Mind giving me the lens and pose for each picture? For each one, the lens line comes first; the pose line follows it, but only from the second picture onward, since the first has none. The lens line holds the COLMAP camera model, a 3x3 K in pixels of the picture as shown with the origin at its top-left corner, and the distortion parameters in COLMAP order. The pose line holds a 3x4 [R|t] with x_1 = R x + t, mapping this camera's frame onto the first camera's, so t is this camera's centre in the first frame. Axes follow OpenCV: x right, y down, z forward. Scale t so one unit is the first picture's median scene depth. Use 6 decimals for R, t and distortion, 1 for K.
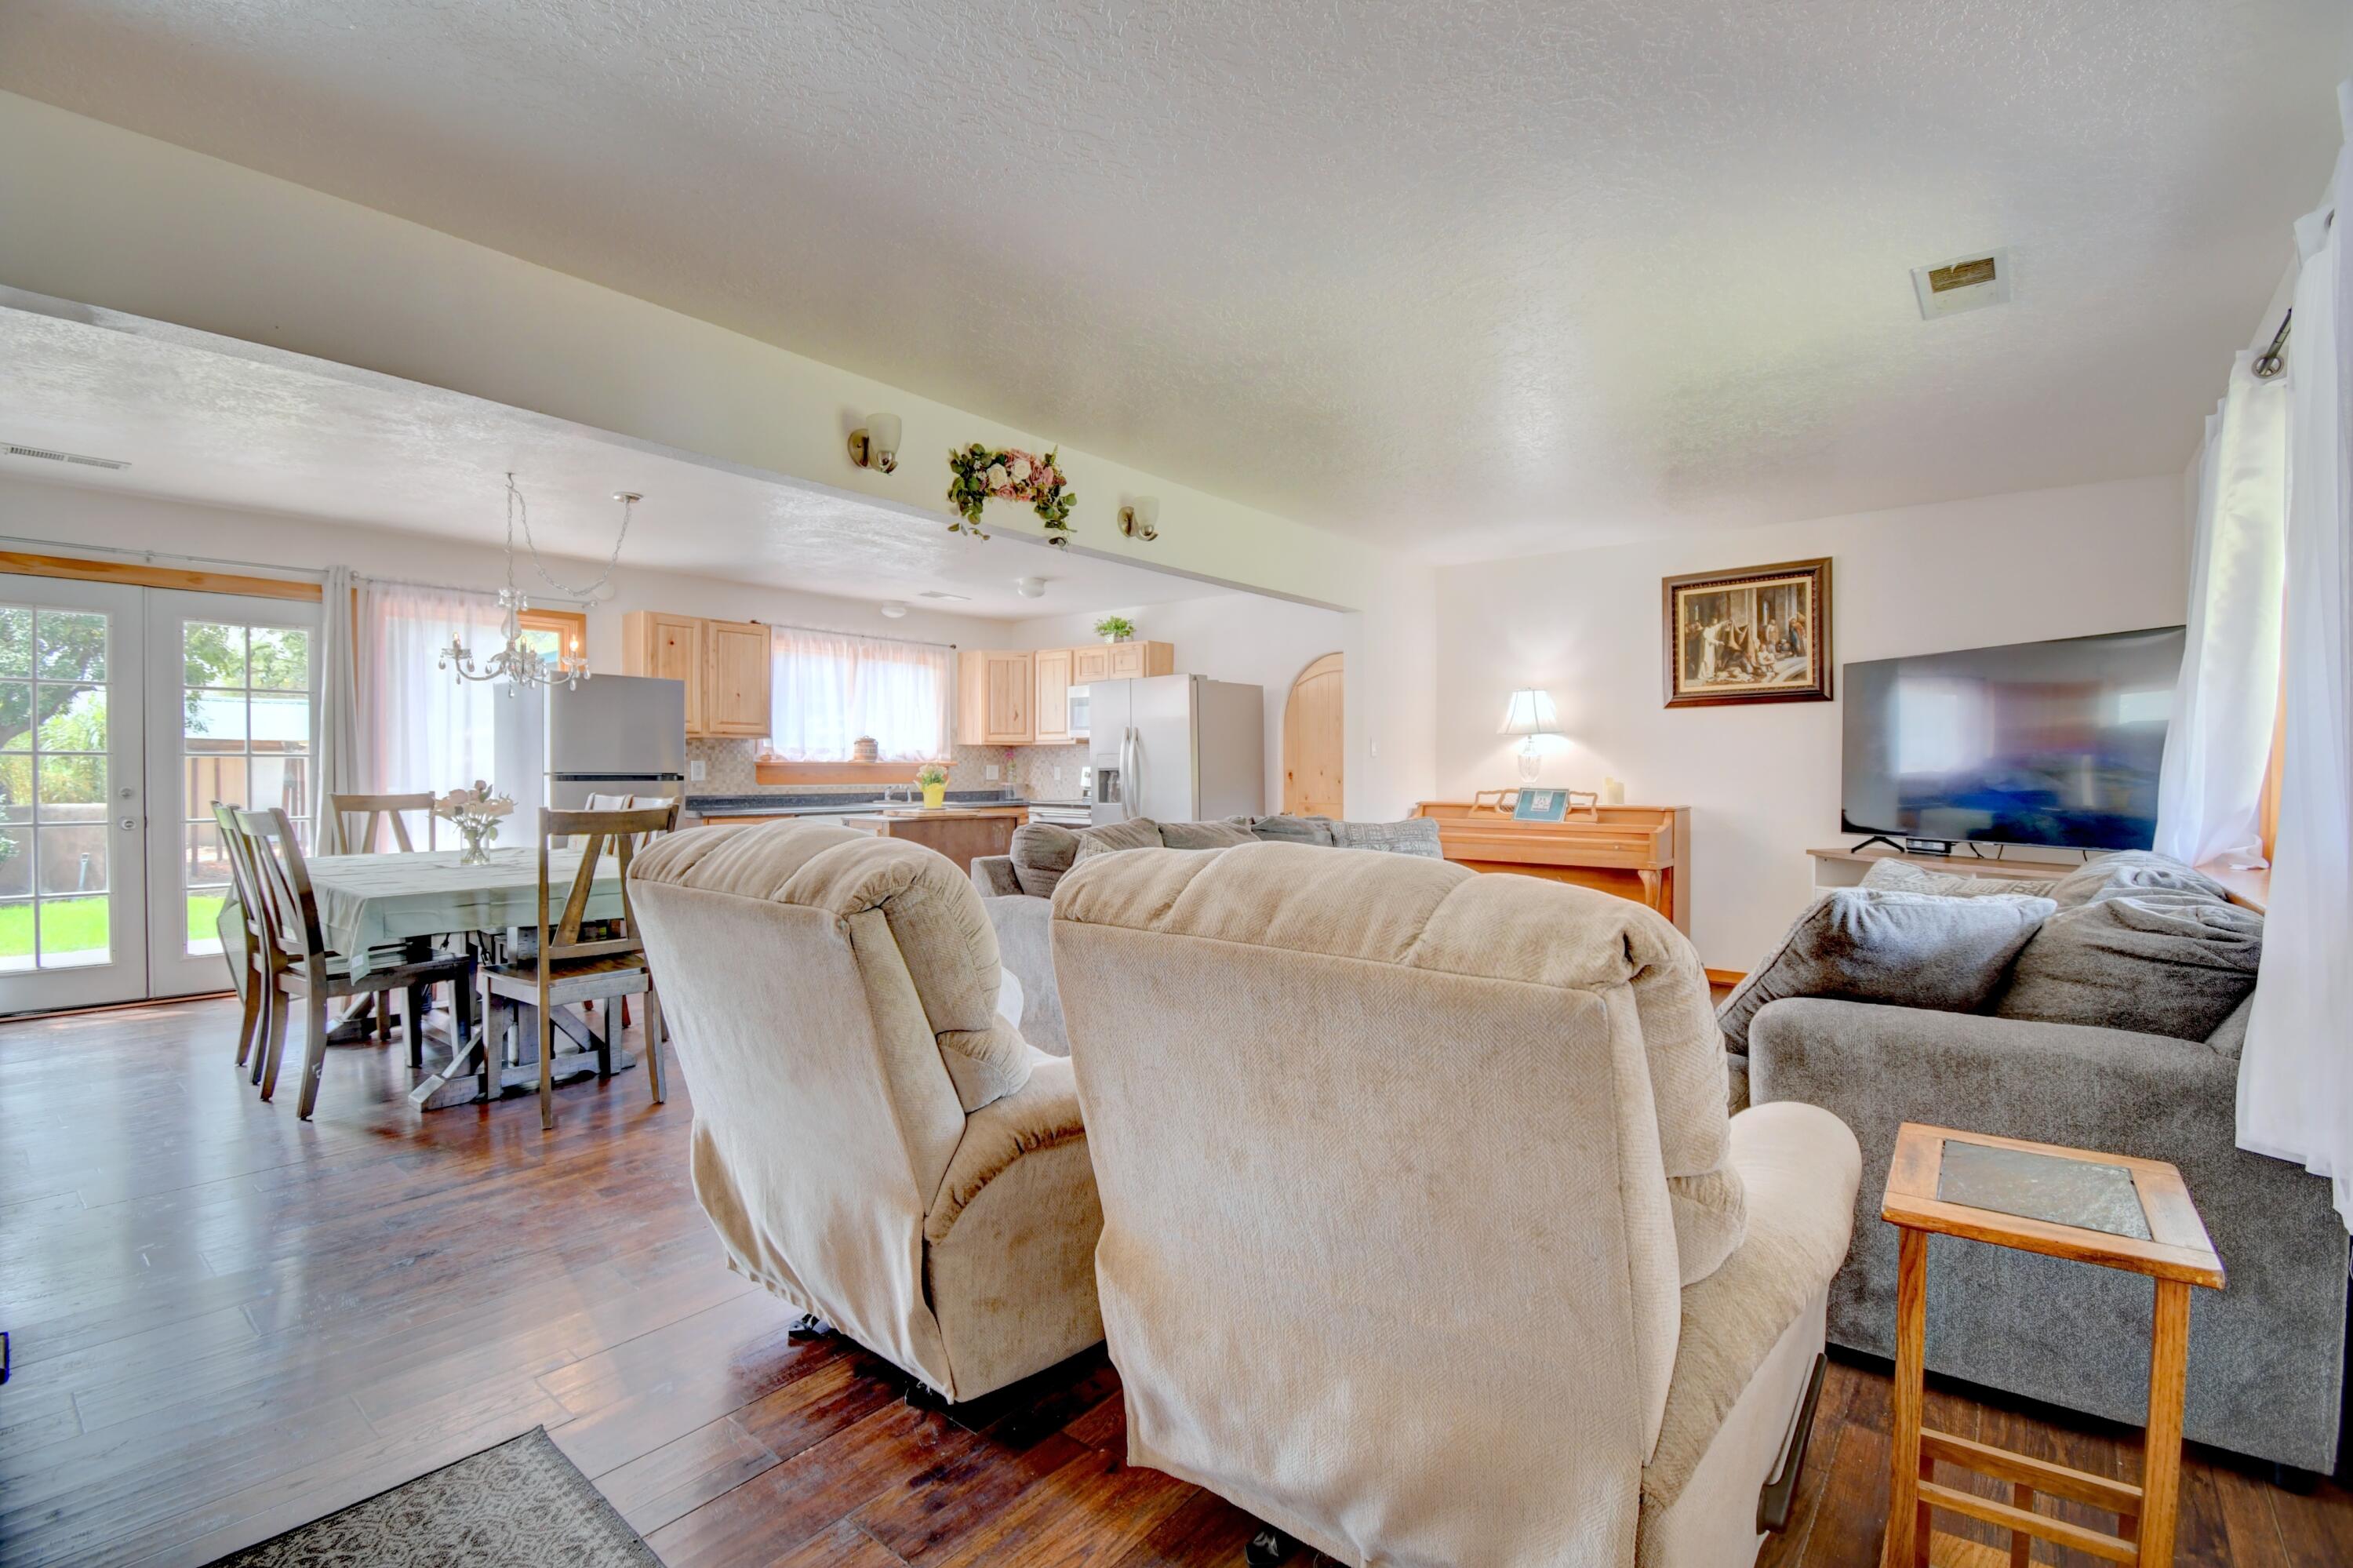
lens RADIAL K [[1056.3, 0, 1176.5], [0, 1056.3, 784.0], [0, 0, 1]] dist [0.013679, -0.022922]
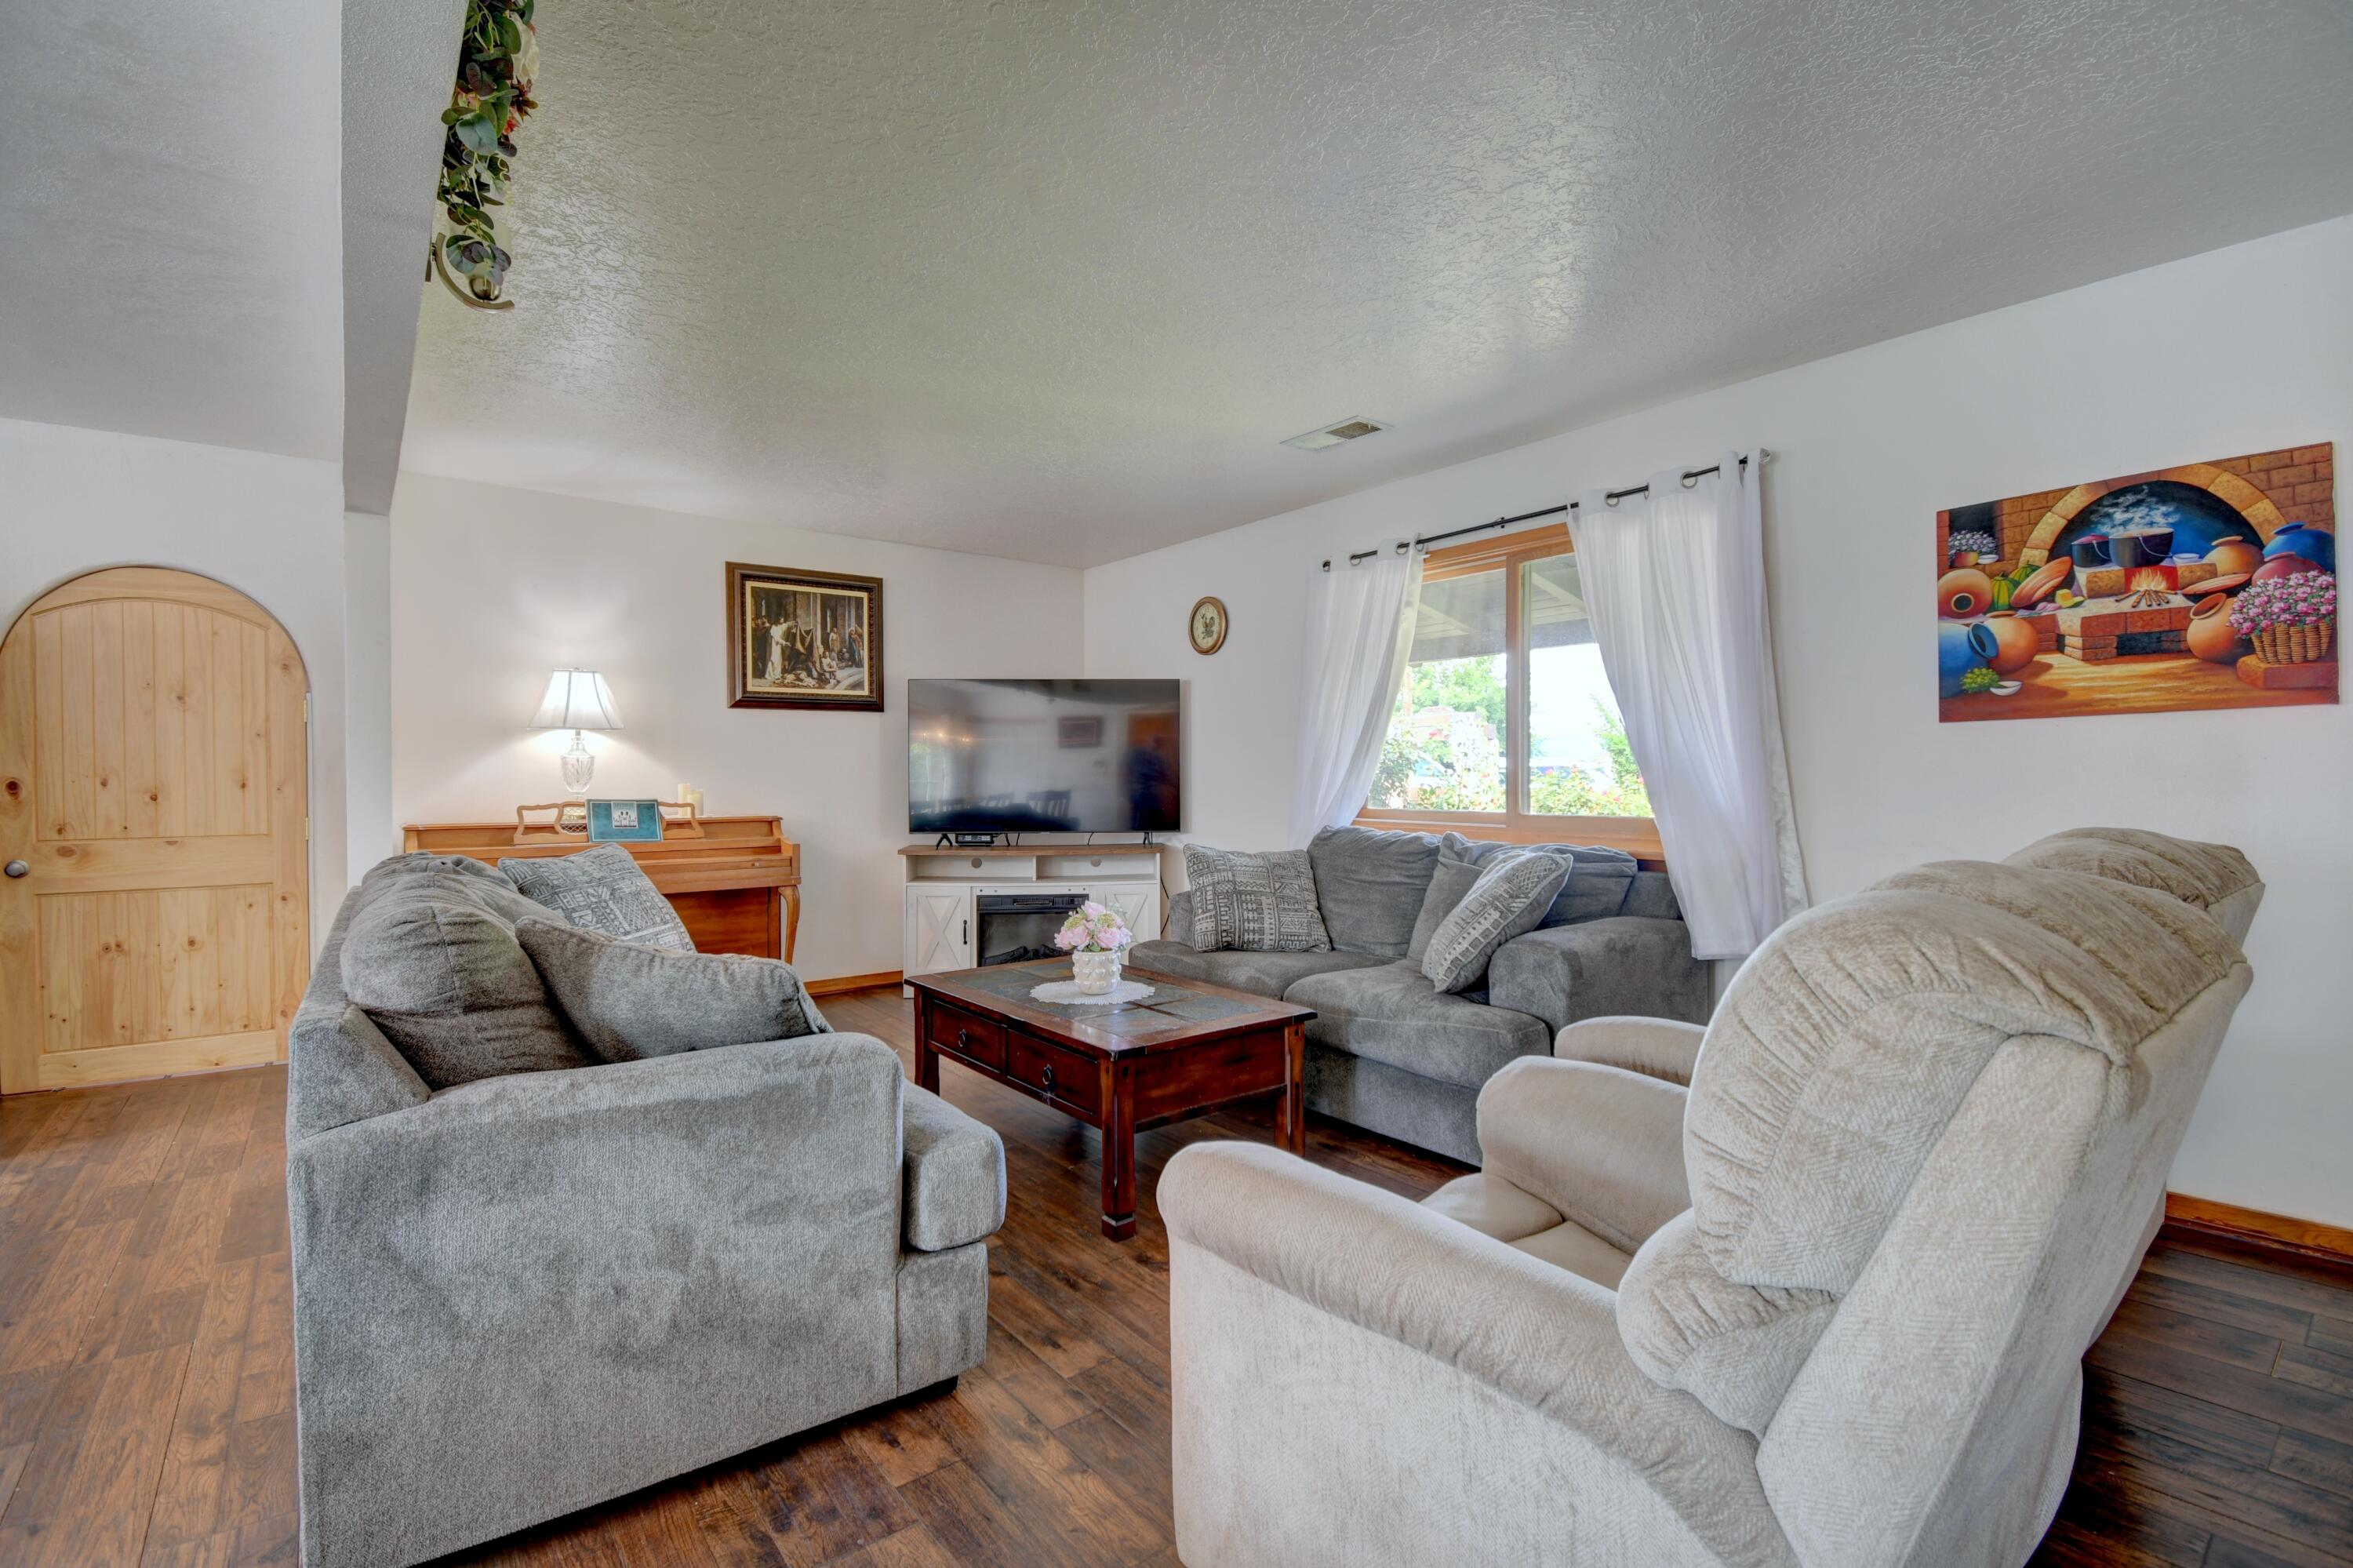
lens RADIAL K [[1056.3, 0, 1176.5], [0, 1056.3, 784.0], [0, 0, 1]] dist [0.013679, -0.022922]
pose [[0.209790, -0.005265, 0.977732, -0.313862], [0.016614, 0.999860, 0.001819, -0.001796], [-0.977605, 0.015862, 0.209848, 0.408607]]
